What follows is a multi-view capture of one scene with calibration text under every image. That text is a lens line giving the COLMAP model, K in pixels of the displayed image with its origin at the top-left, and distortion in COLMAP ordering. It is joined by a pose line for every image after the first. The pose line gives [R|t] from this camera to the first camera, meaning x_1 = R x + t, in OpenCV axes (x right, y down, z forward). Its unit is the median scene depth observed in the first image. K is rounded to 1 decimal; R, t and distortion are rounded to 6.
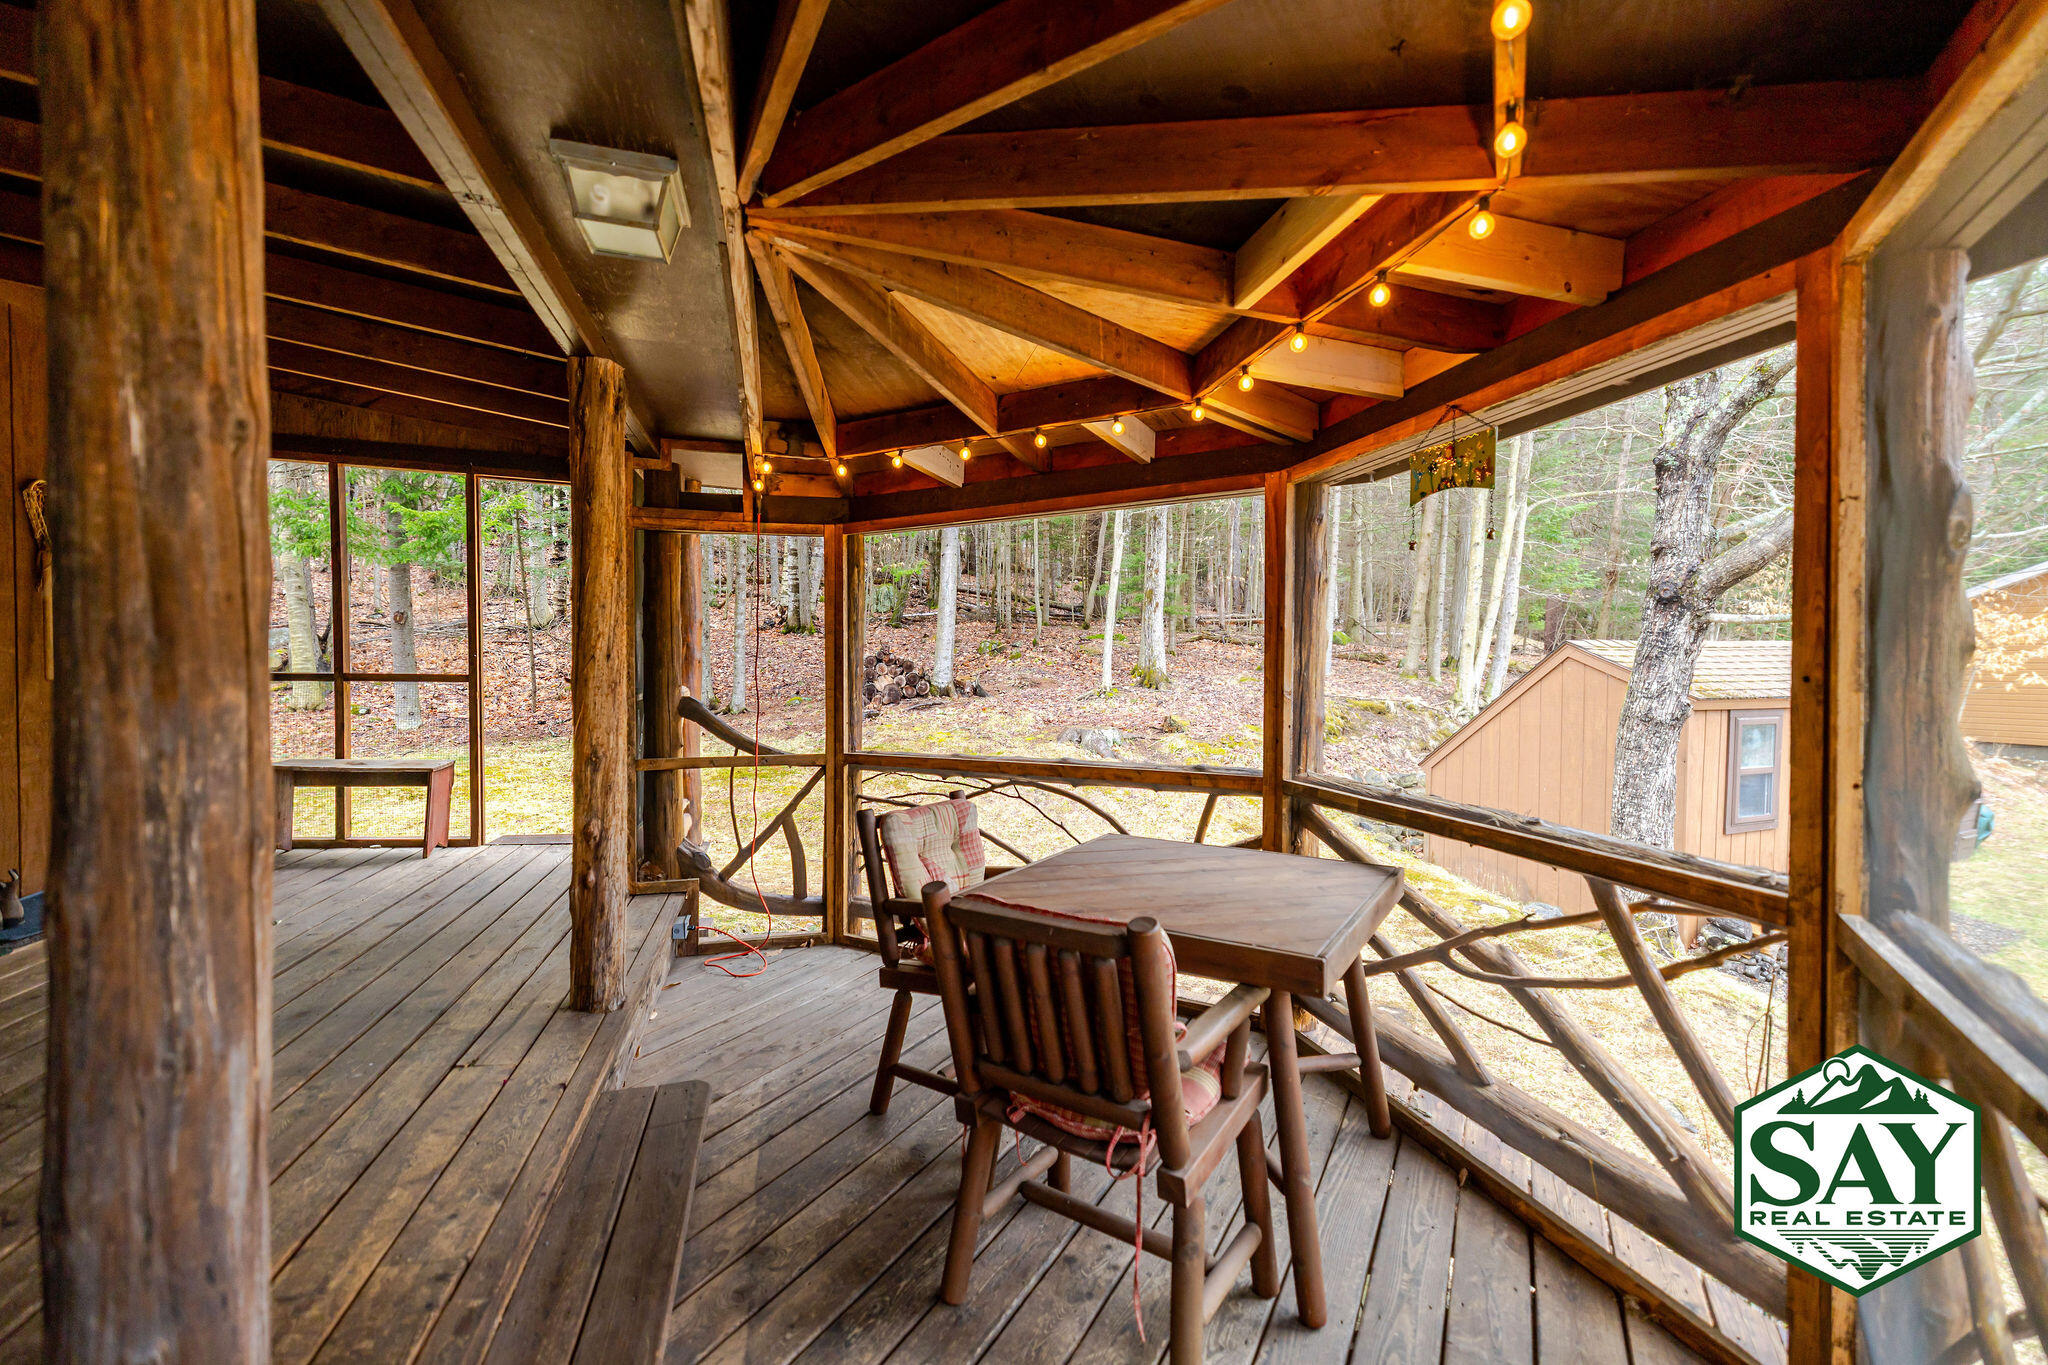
lens RADIAL K [[877.6, 0, 1036.4], [0, 877.6, 691.2], [0, 0, 1]] dist [0.001904, -0.001044]
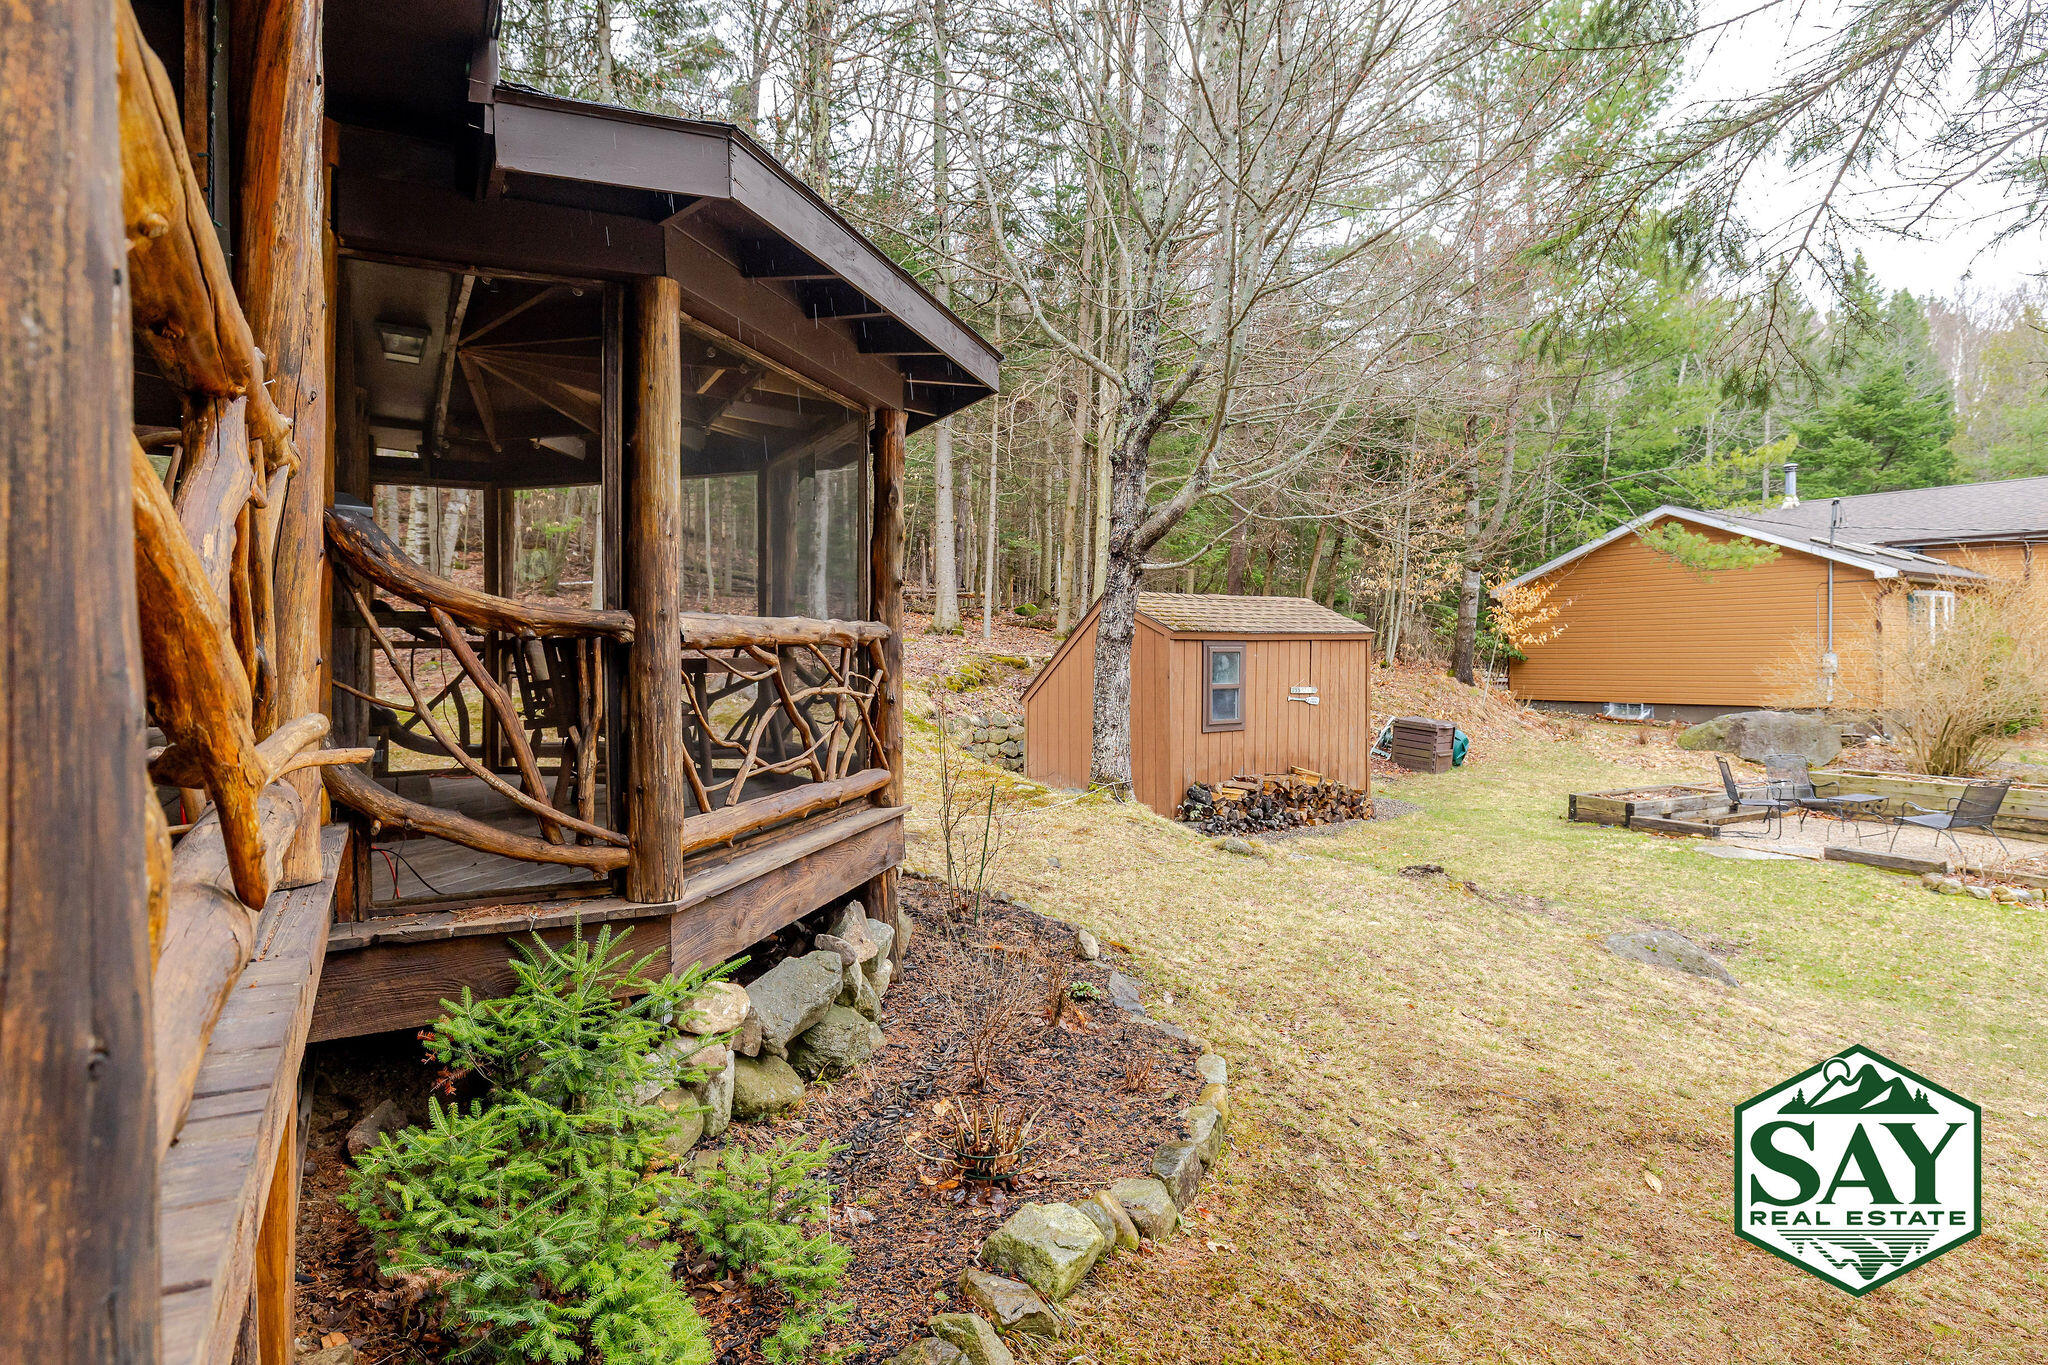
lens RADIAL K [[1056.3, 0, 1009.3], [0, 1056.3, 676.3], [0, 0, 1]] dist [-0.003975, 0.000713]
pose [[0.969483, -0.007506, 0.245043, 0.119047], [0.010801, 0.999868, -0.012107, 0.114120], [-0.244920, 0.014385, 0.969437, -0.626794]]
